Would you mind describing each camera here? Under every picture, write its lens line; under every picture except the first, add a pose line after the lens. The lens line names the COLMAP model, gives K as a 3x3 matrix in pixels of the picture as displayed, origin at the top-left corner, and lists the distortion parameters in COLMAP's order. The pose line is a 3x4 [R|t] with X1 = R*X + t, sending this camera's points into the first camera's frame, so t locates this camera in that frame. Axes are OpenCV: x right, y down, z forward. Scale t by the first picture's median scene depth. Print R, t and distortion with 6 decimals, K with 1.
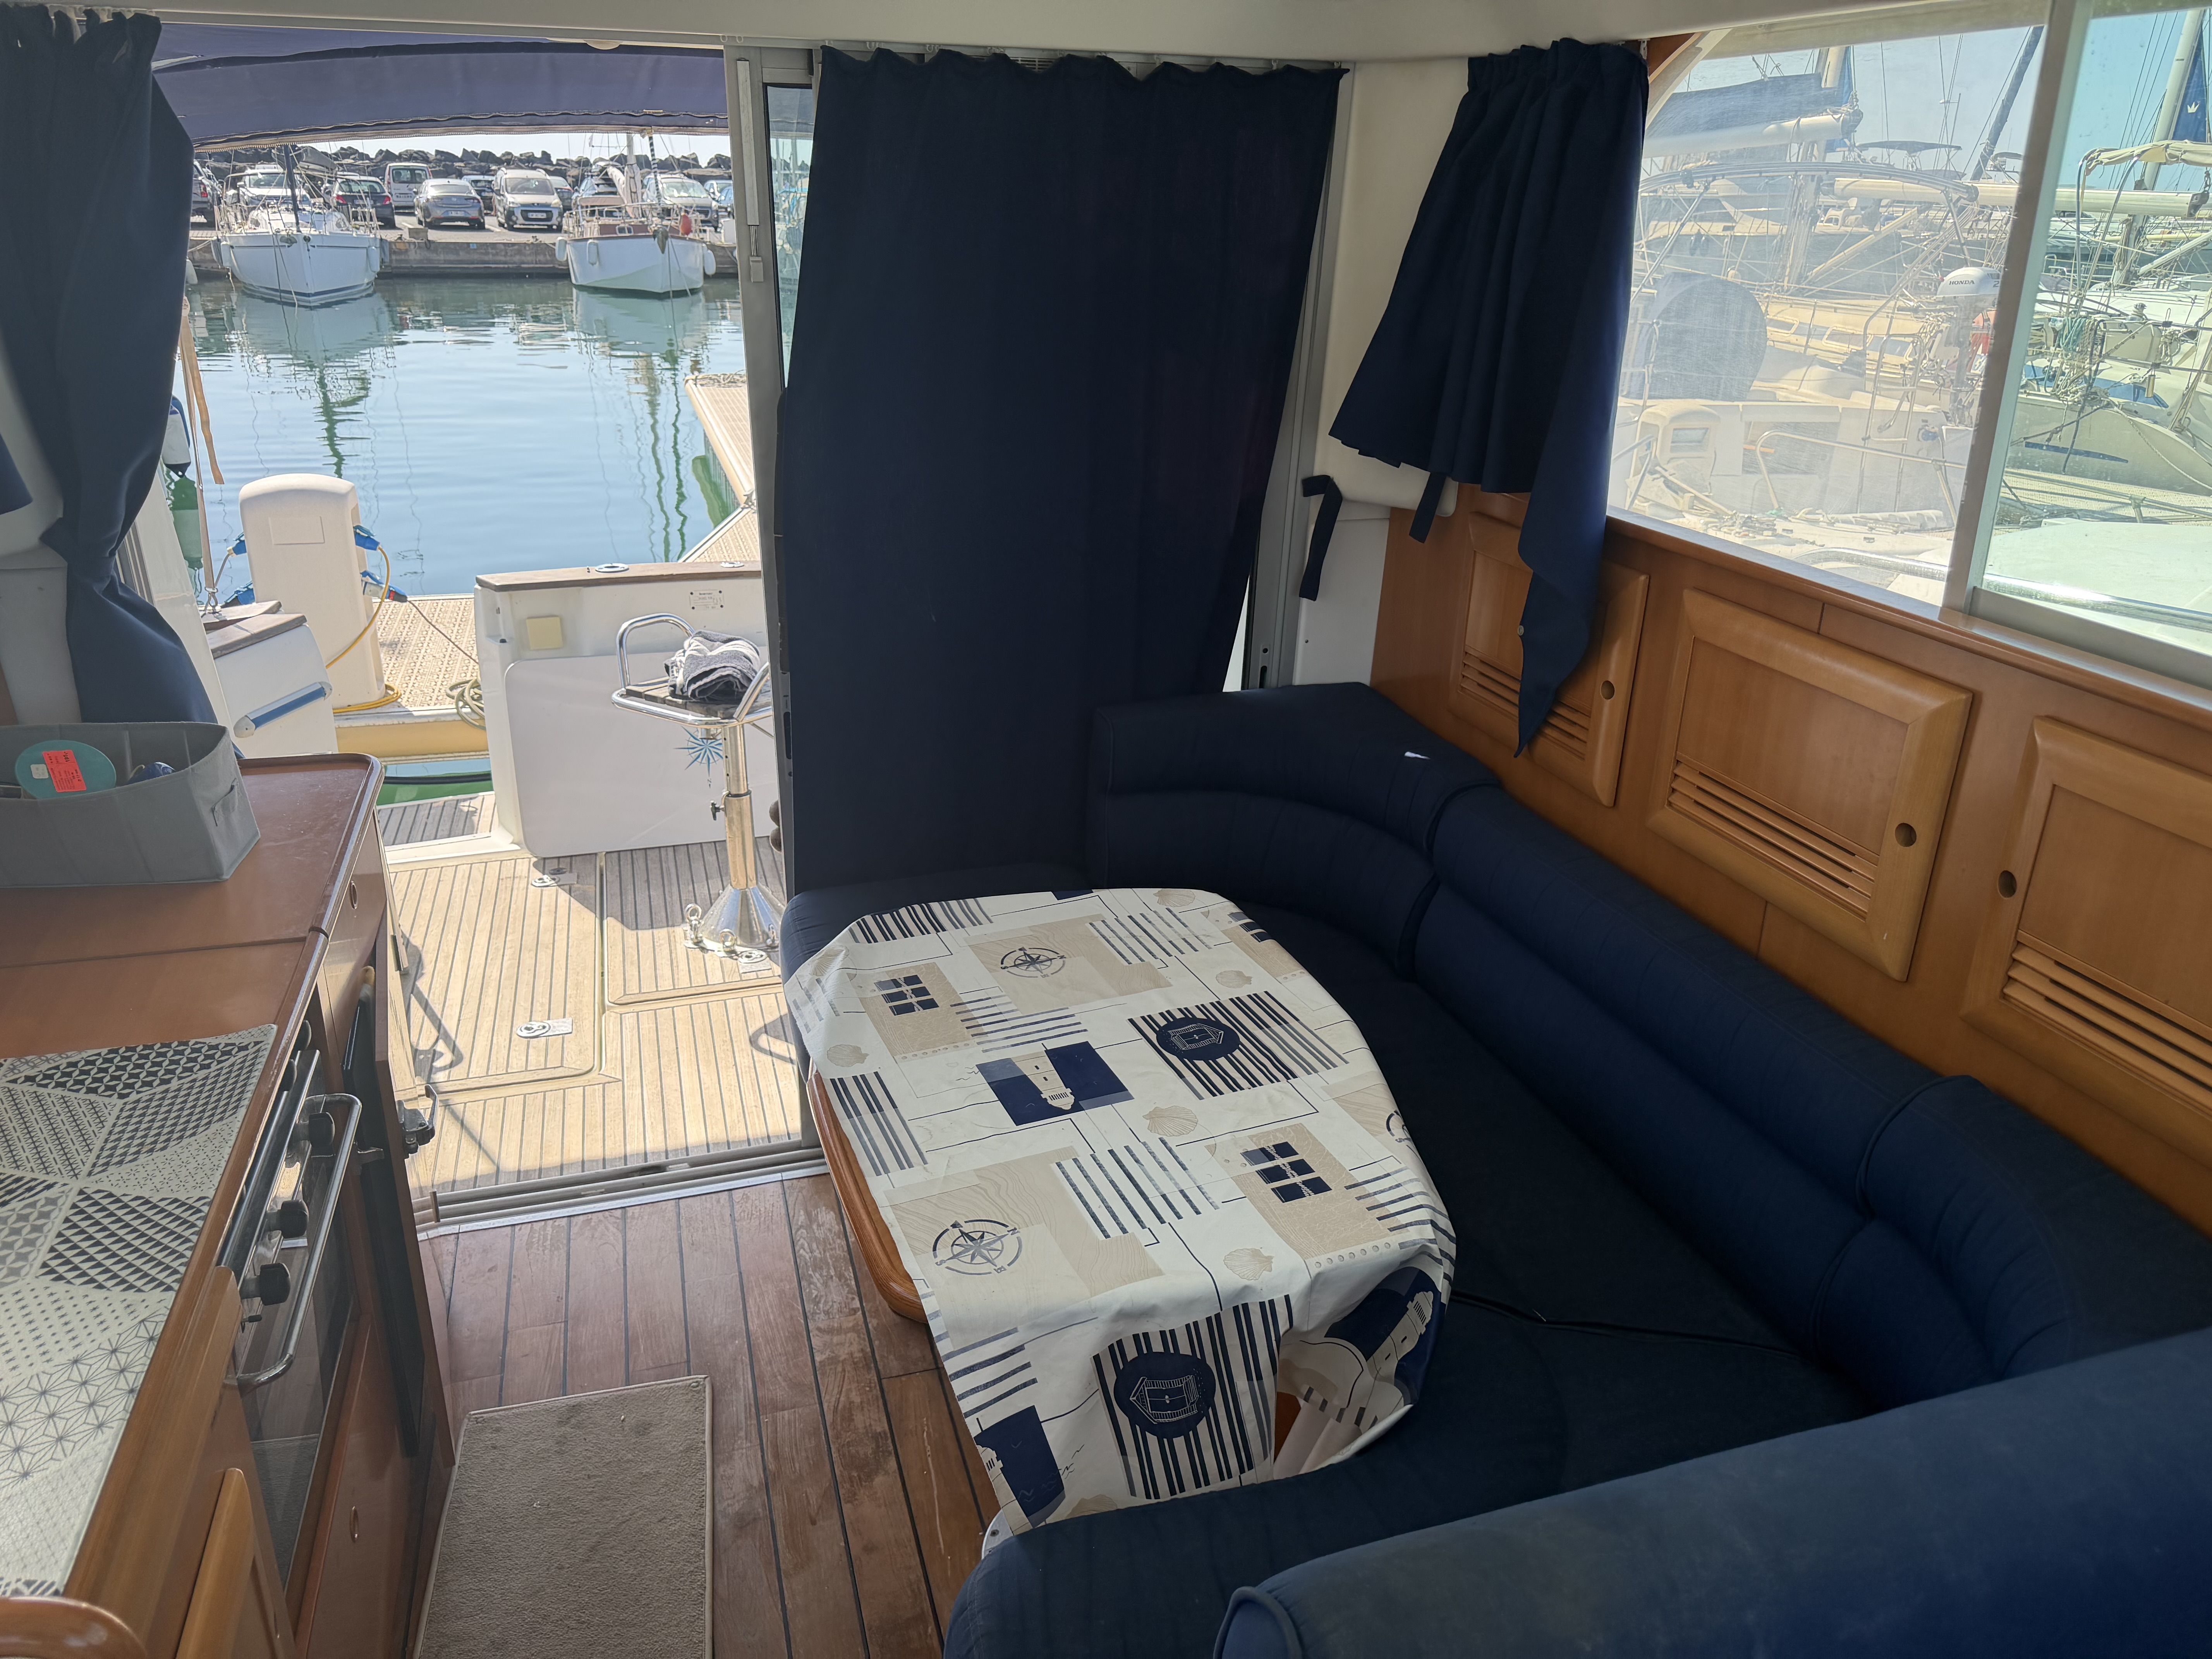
lens RADIAL K [[1578.1, 0, 1103.2], [0, 1578.1, 791.2], [0, 0, 1]] dist [0.044549, -0.068341]
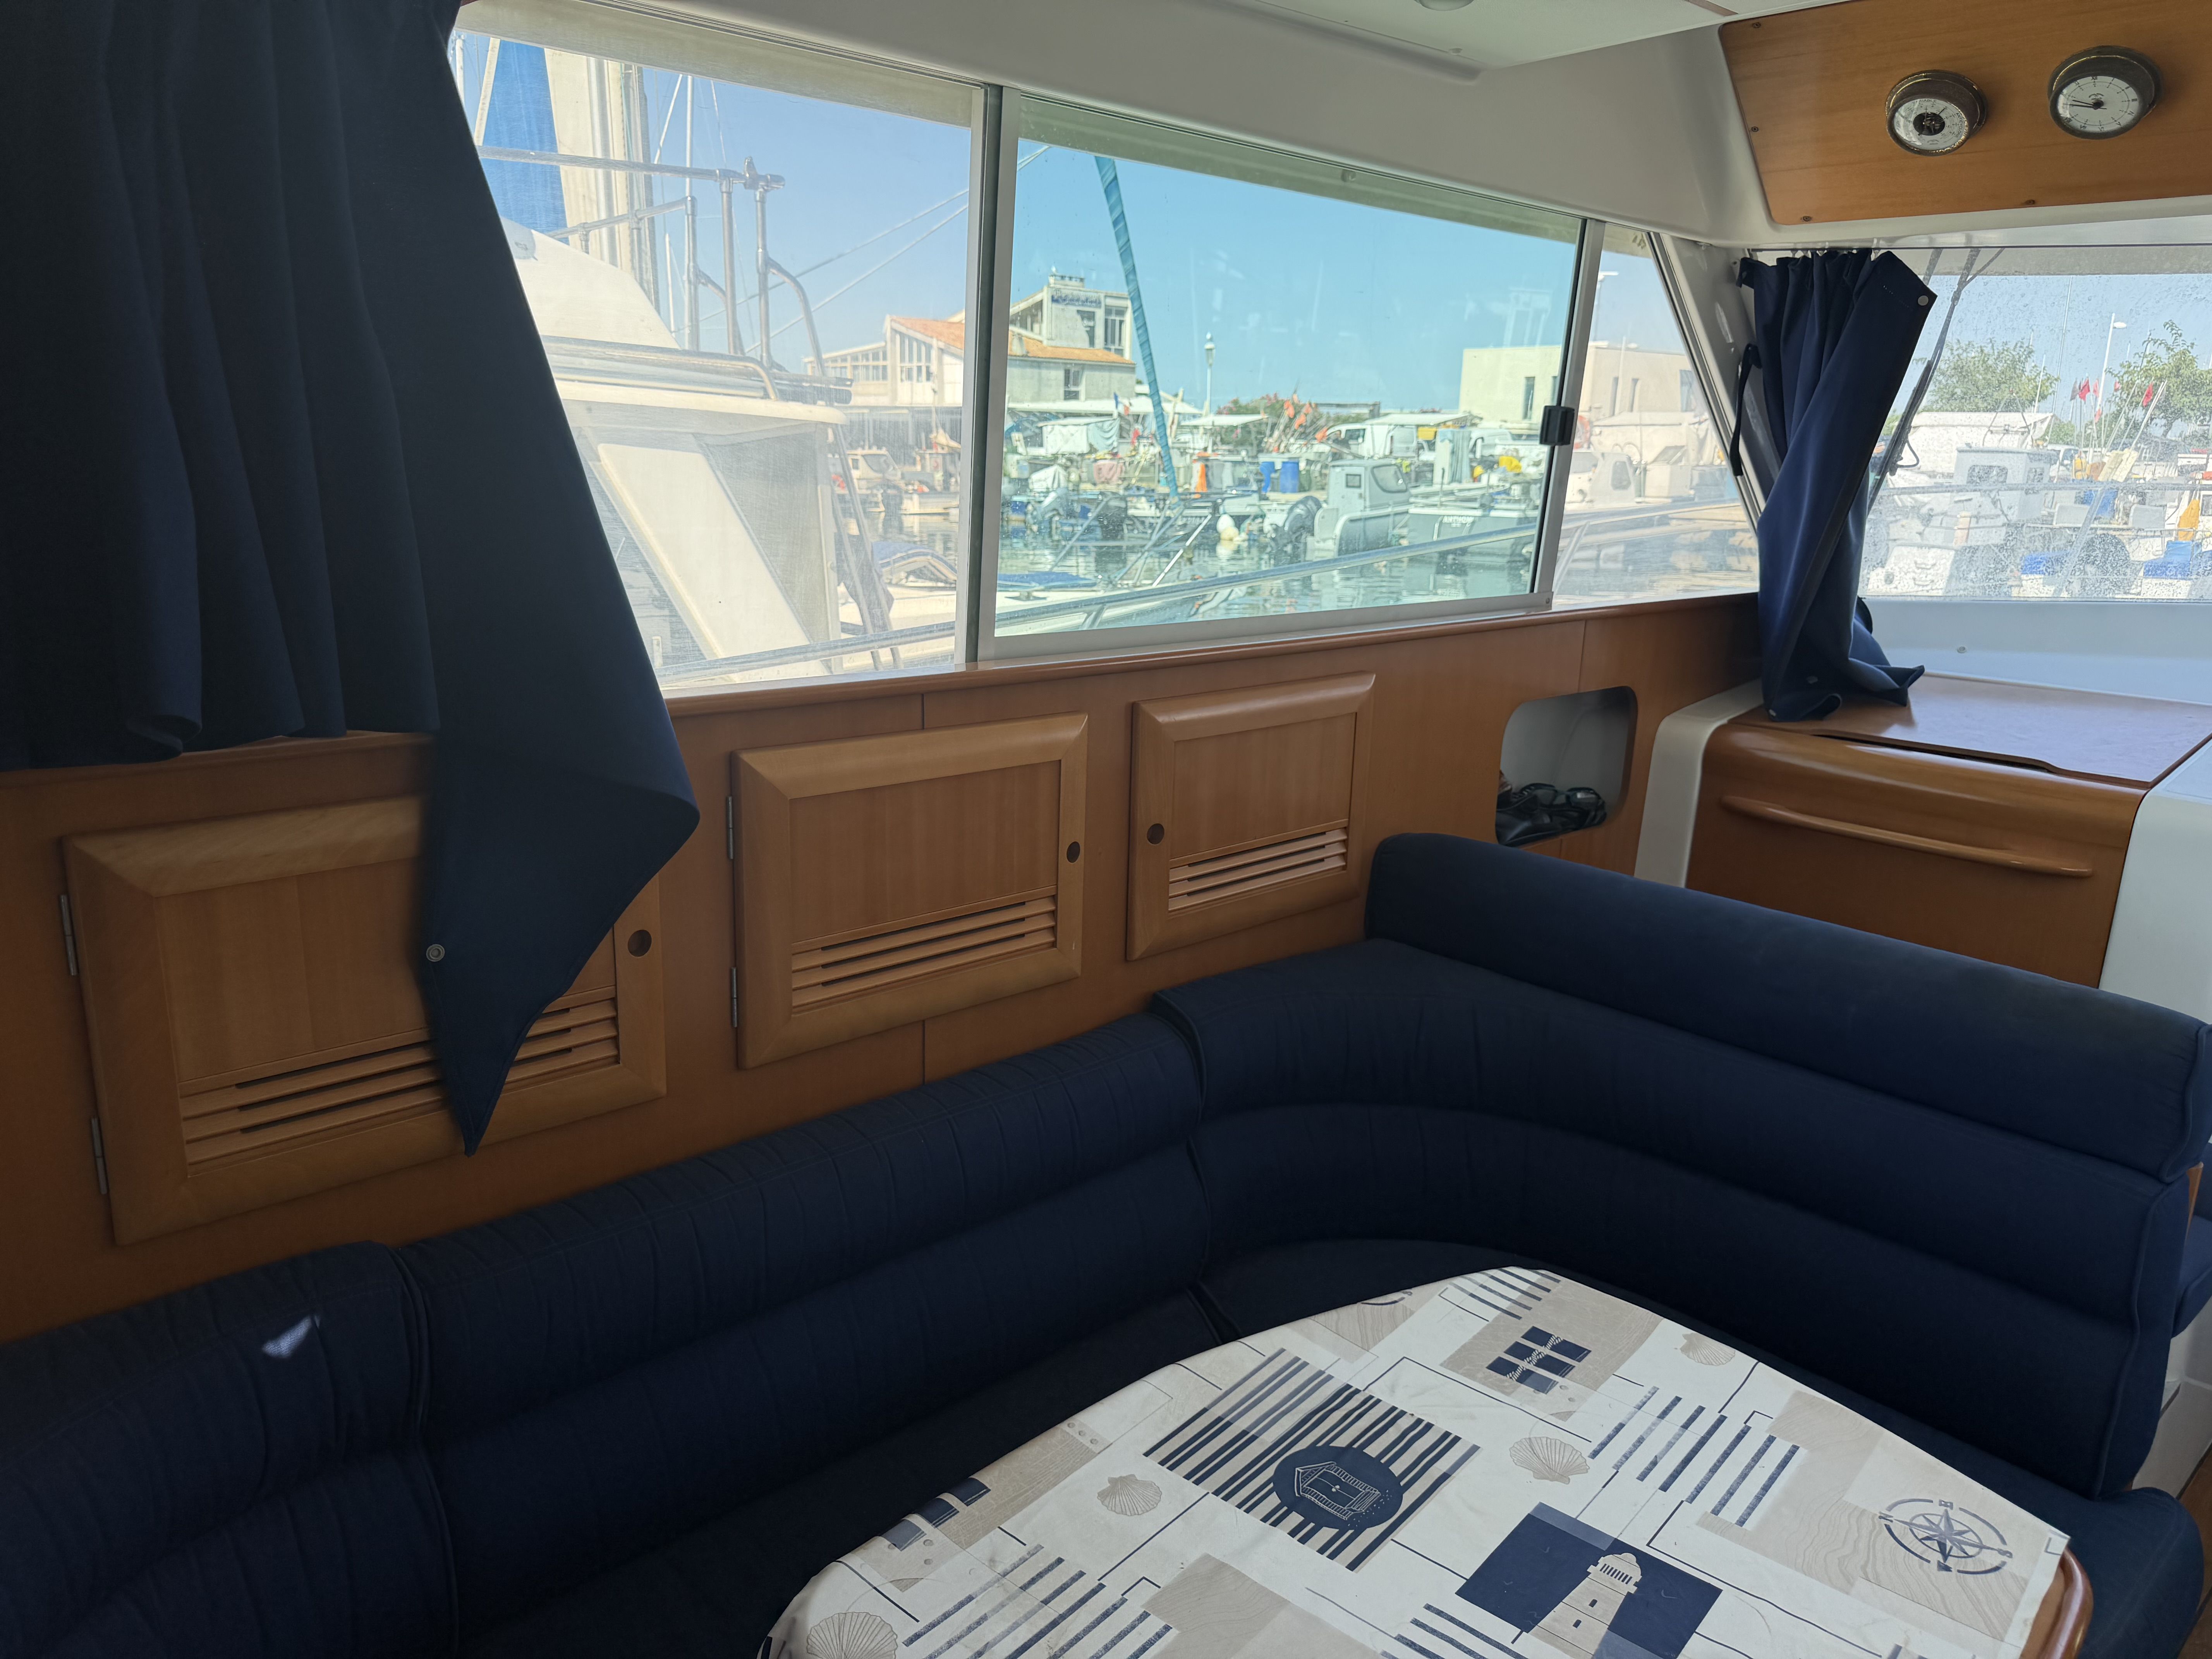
lens RADIAL K [[1578.1, 0, 1071.6], [0, 1578.1, 842.6], [0, 0, 1]] dist [0.044549, -0.068341]
pose [[-0.440076, -0.246480, 0.863470, -0.405037], [0.283201, 0.874418, 0.393942, -0.376435], [-0.852133, 0.417900, -0.315006, 1.227525]]
